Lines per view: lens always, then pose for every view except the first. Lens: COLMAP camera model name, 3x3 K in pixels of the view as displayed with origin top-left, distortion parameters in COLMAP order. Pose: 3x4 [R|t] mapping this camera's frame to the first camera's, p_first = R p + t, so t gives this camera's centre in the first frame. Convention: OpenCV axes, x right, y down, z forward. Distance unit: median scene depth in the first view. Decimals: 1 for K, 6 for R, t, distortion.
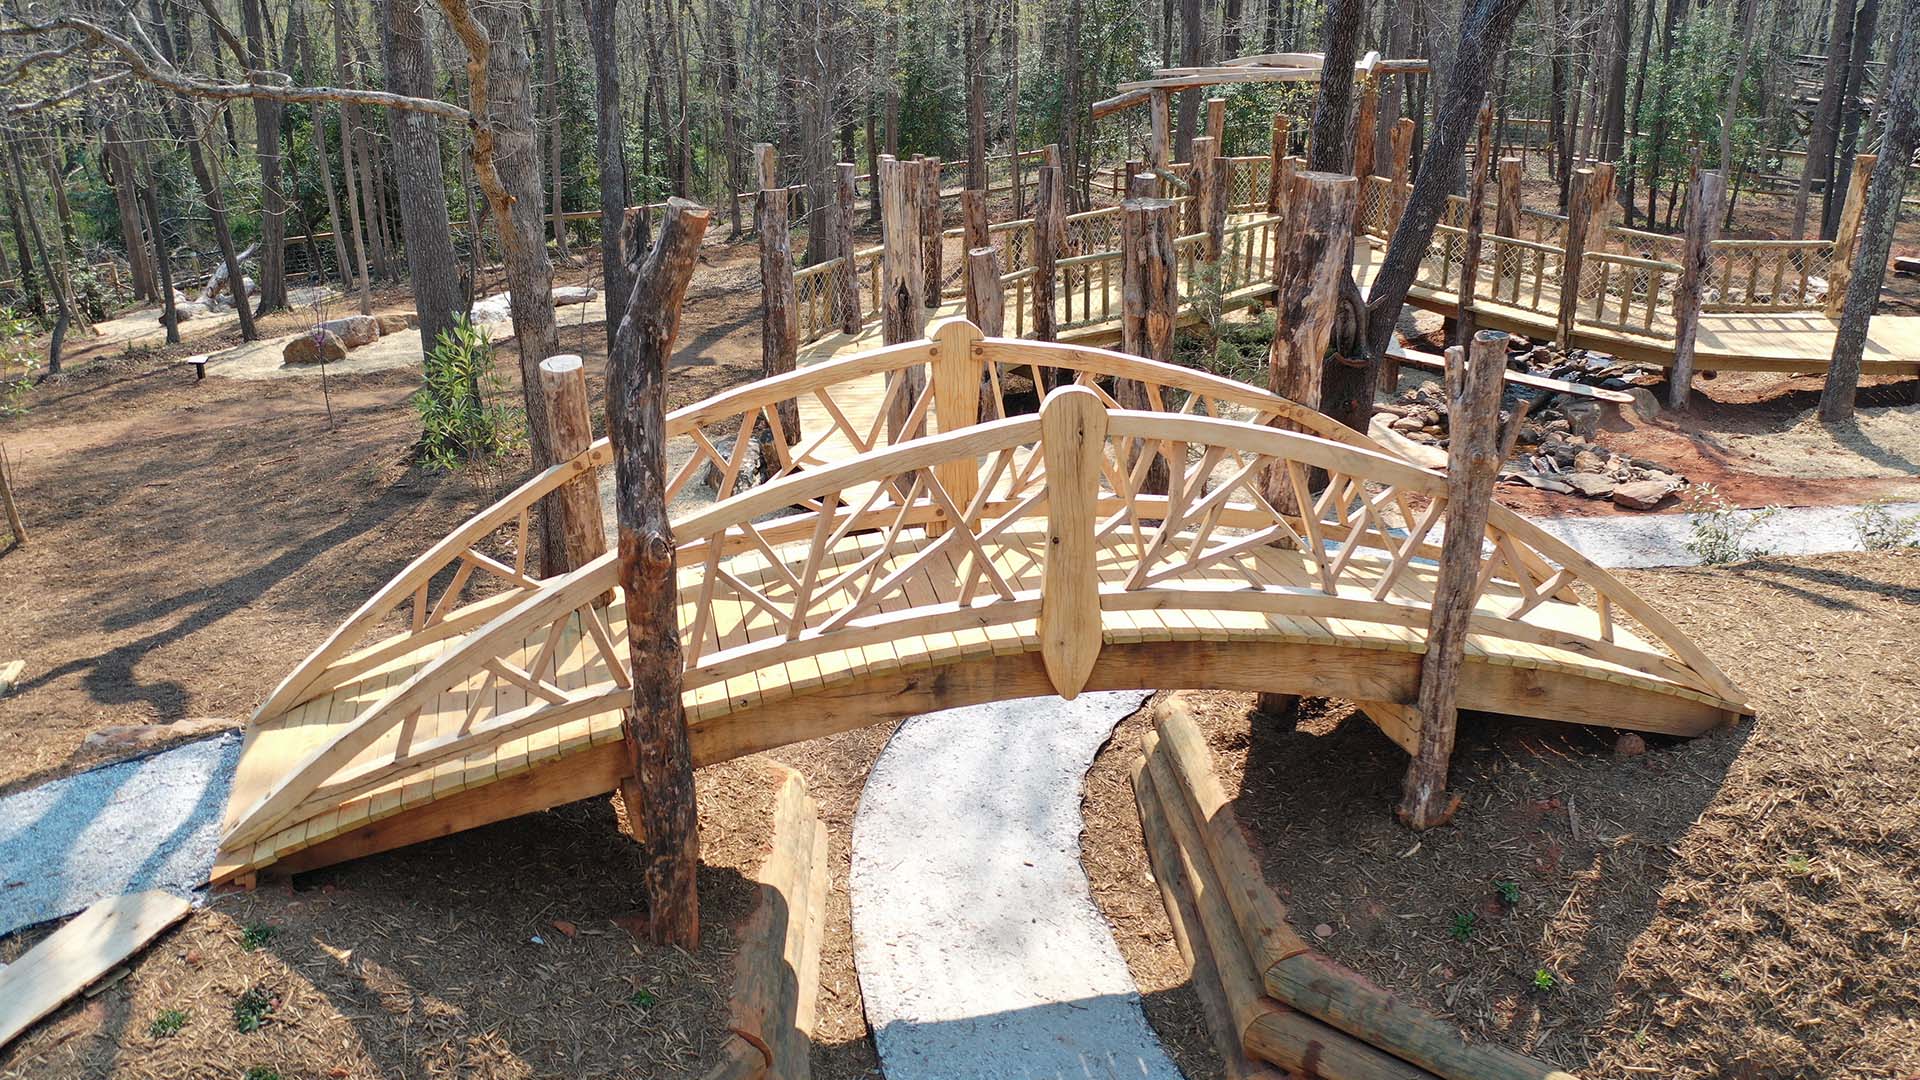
lens RADIAL K [[1531.5, 0, 932.9], [0, 1531.5, 521.4], [0, 0, 1]] dist [-0.007302, -0.004091]
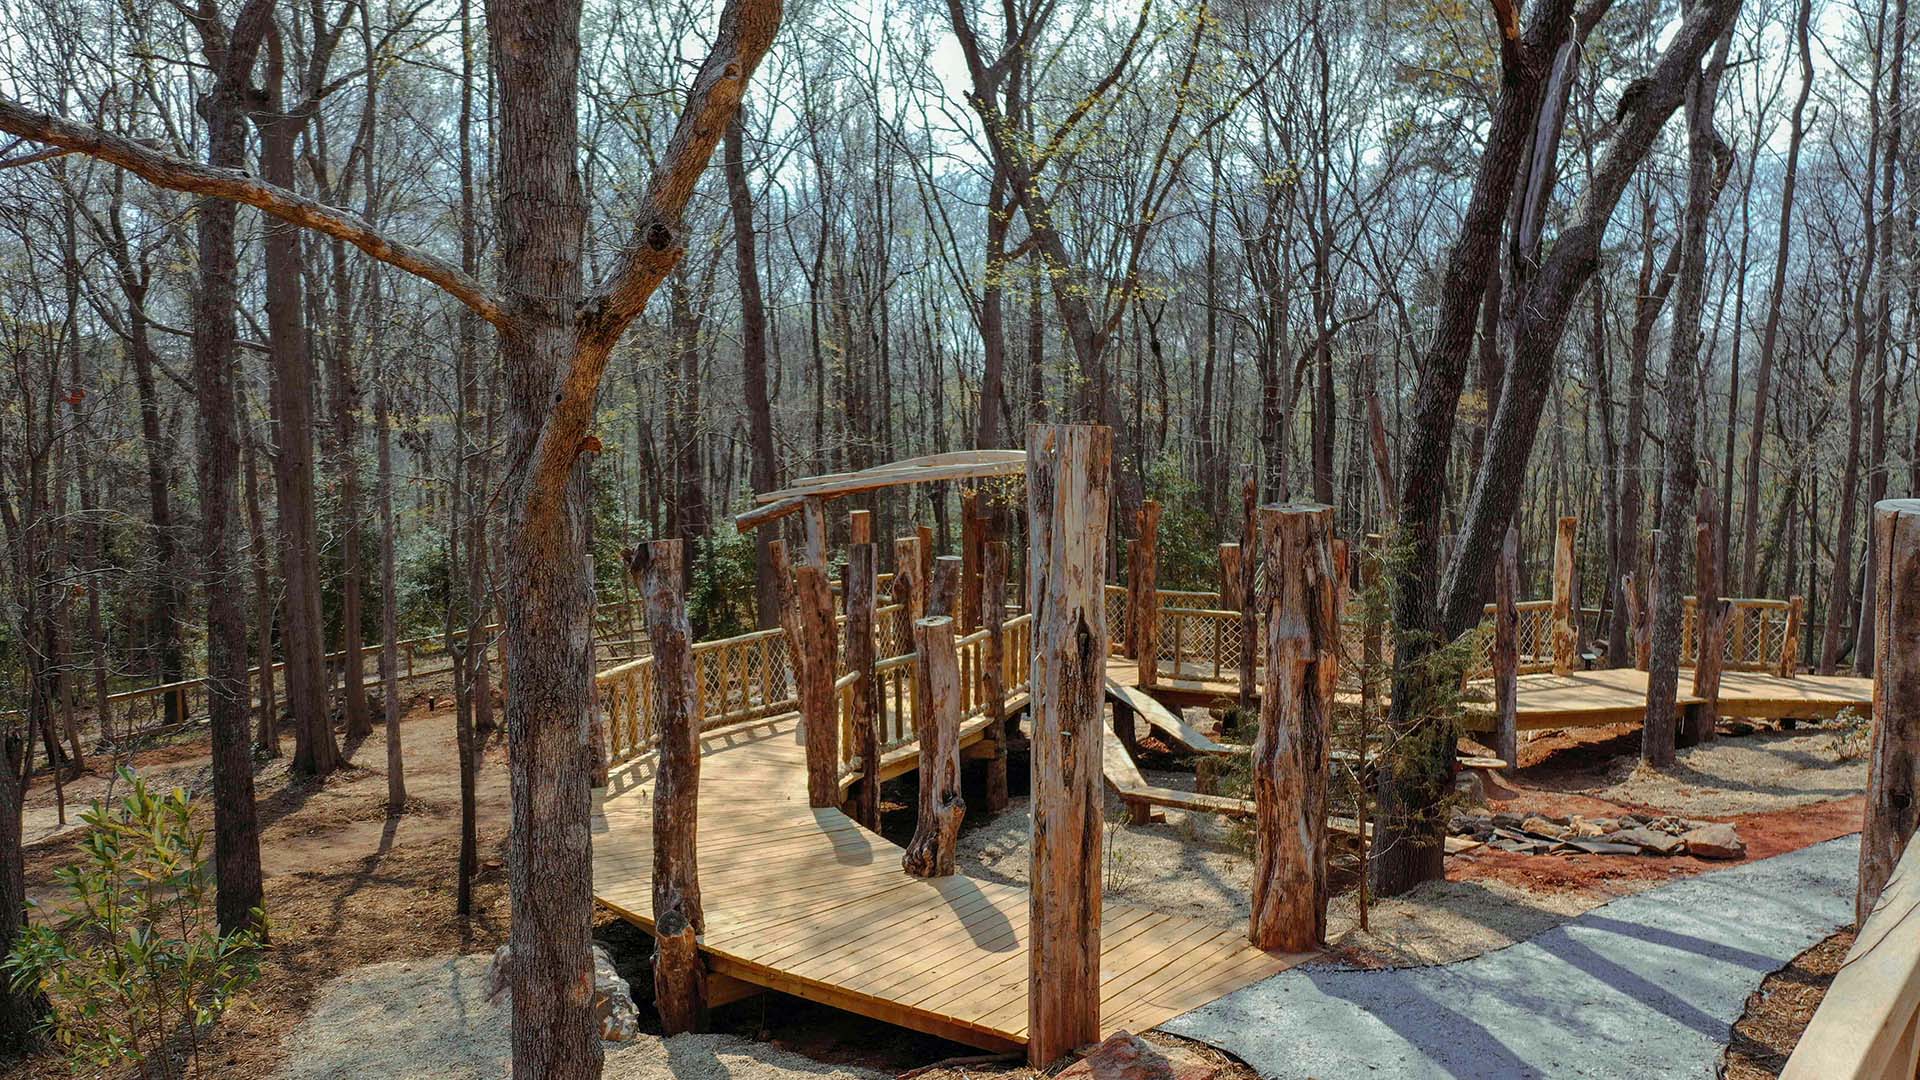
lens RADIAL K [[1526.5, 0, 958.3], [0, 1526.5, 596.3], [0, 0, 1]] dist [-0.016704, 0.008518]
pose [[0.890791, -0.042501, 0.452420, -0.530508], [0.164383, 0.958328, -0.233634, -0.036252], [-0.423637, 0.282490, 0.860657, 0.716885]]
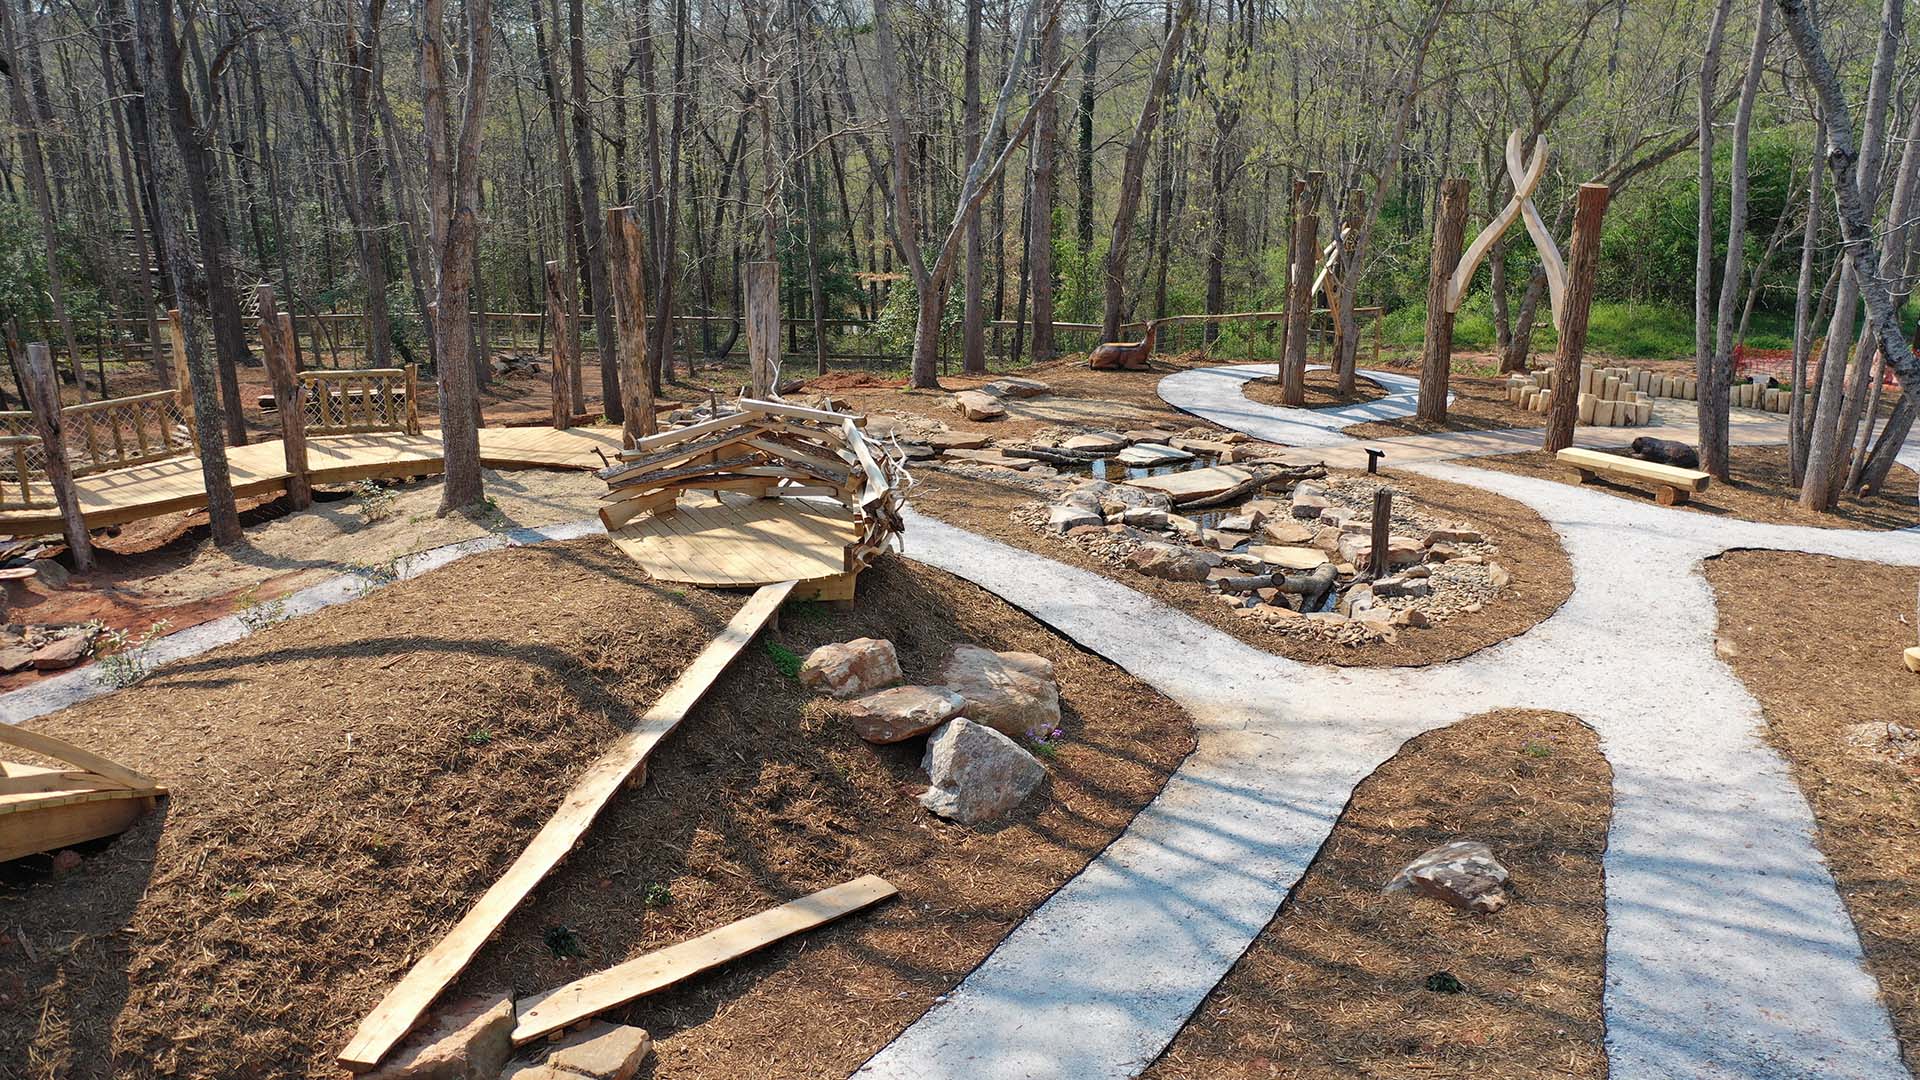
lens RADIAL K [[1508.9, 0, 954.9], [0, 1508.9, 597.7], [0, 0, 1]] dist [-0.015744, 0.003255]
pose [[0.555131, -0.267179, 0.787683, 0.023831], [0.312269, 0.944678, 0.100356, 0.058224], [-0.770920, 0.190258, 0.607852, -0.143002]]
